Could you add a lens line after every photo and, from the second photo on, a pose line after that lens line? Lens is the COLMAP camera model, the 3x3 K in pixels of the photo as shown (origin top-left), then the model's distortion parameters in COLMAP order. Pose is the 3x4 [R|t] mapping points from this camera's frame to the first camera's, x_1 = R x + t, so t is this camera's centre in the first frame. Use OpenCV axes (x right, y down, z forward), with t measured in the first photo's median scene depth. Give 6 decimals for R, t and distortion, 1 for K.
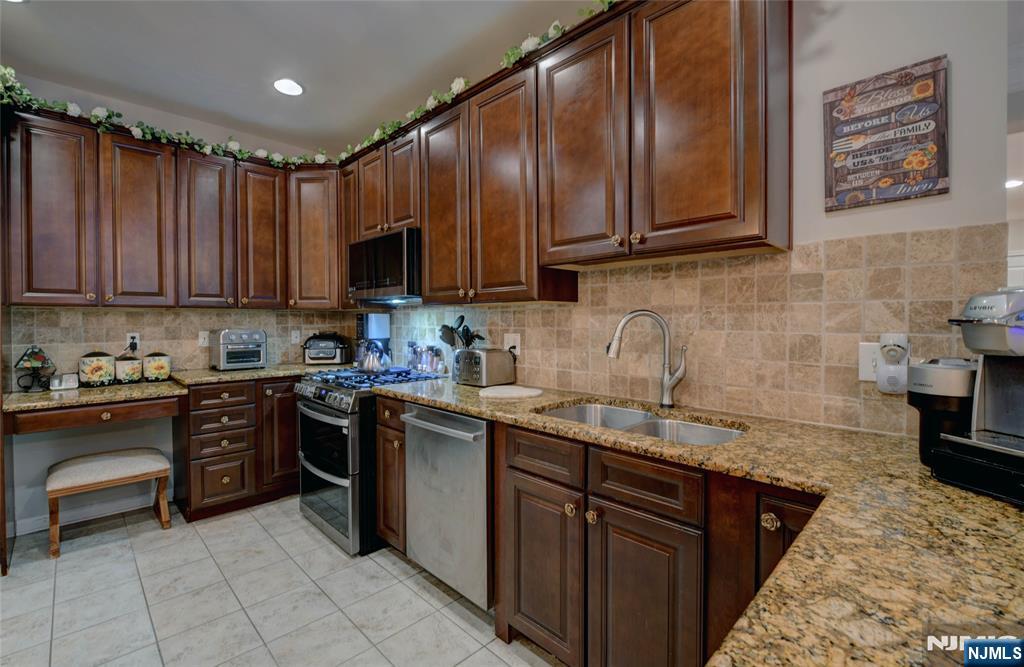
lens RADIAL K [[455.7, 0, 509.6], [0, 455.7, 326.0], [0, 0, 1]] dist [0.000080, -0.000002]
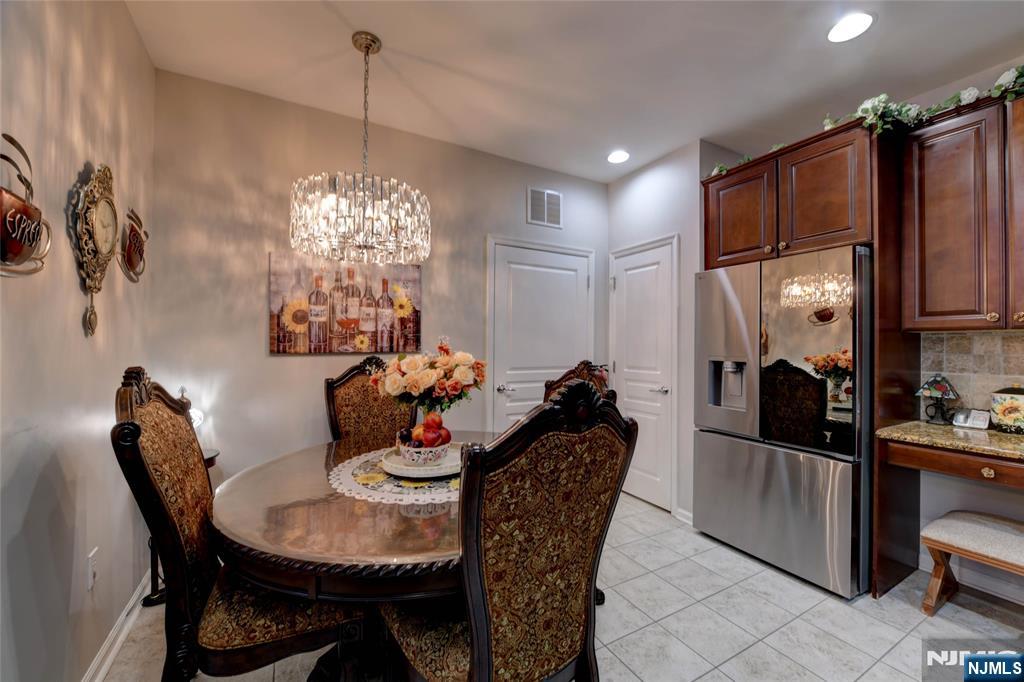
lens RADIAL K [[406.8, 0, 509.7], [0, 406.8, 341.4], [0, 0, 1]] dist [-0.008470, -0.000256]
pose [[-0.266076, -0.007881, -0.963920, -0.023354], [-0.016984, 0.999850, -0.003486, -0.004946], [0.963802, 0.015444, -0.266170, 0.371013]]
